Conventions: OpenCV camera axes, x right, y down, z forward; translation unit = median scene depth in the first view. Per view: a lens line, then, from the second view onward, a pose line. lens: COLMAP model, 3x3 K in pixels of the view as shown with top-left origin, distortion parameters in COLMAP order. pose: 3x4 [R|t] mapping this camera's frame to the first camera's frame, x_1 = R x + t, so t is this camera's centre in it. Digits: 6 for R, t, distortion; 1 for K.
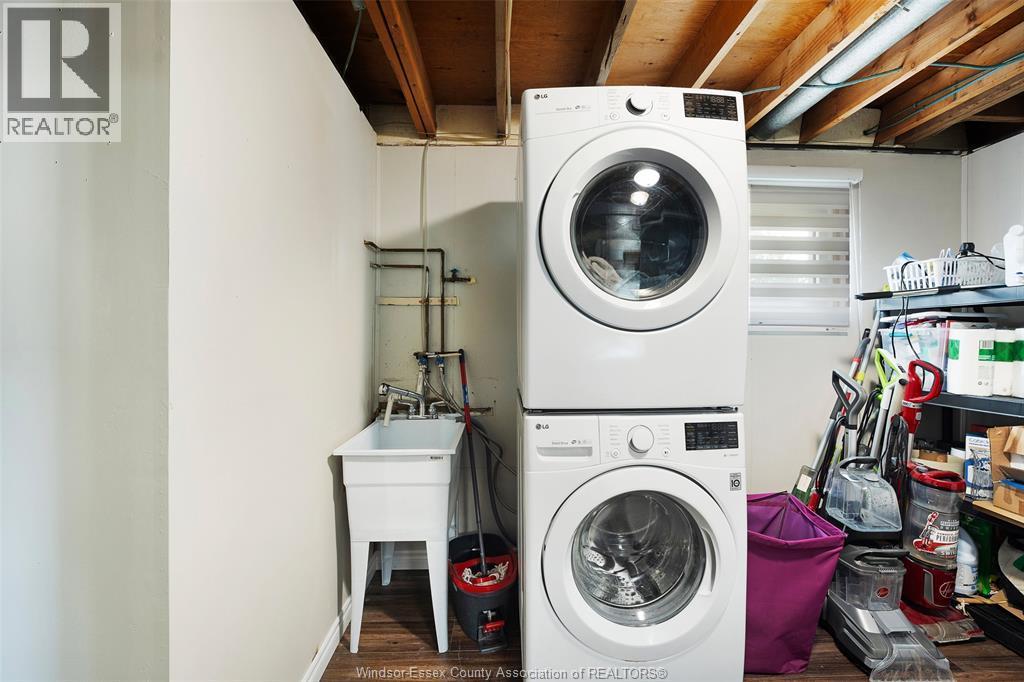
lens RADIAL K [[421.2, 0, 521.0], [0, 421.2, 341.0], [0, 0, 1]] dist [-0.016276, 0.000029]
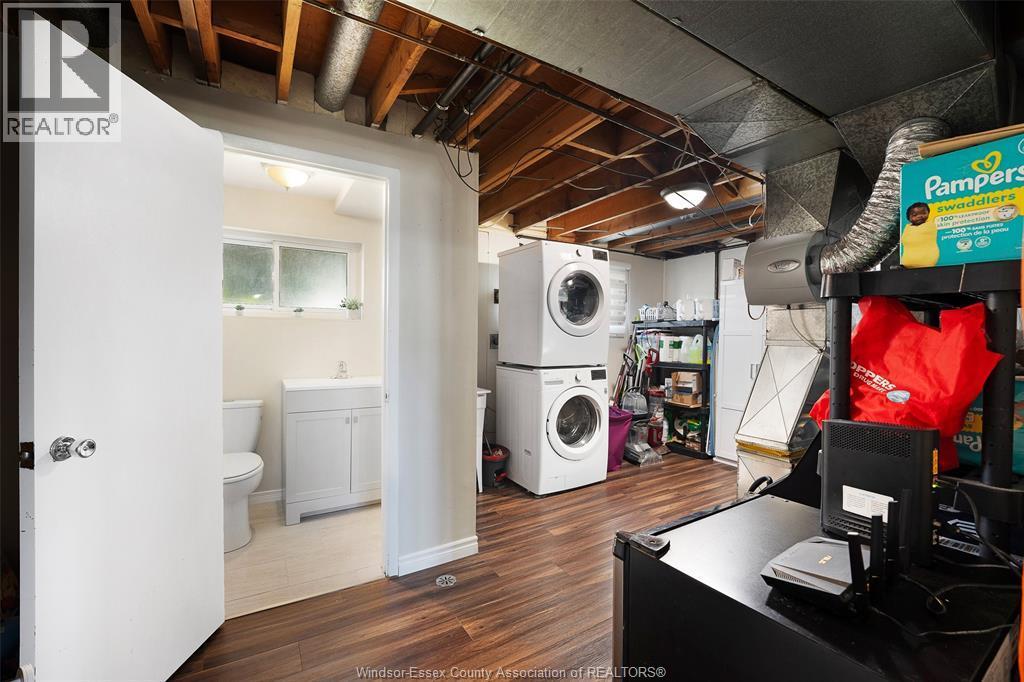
lens RADIAL K [[421.2, 0, 510.2], [0, 421.2, 341.1], [0, 0, 1]] dist [-0.016276, 0.000029]
pose [[0.884780, 0.004547, 0.465987, -1.007944], [-0.004838, 0.999988, -0.000572, 0.008968], [-0.465984, -0.001748, 0.884791, -0.875098]]
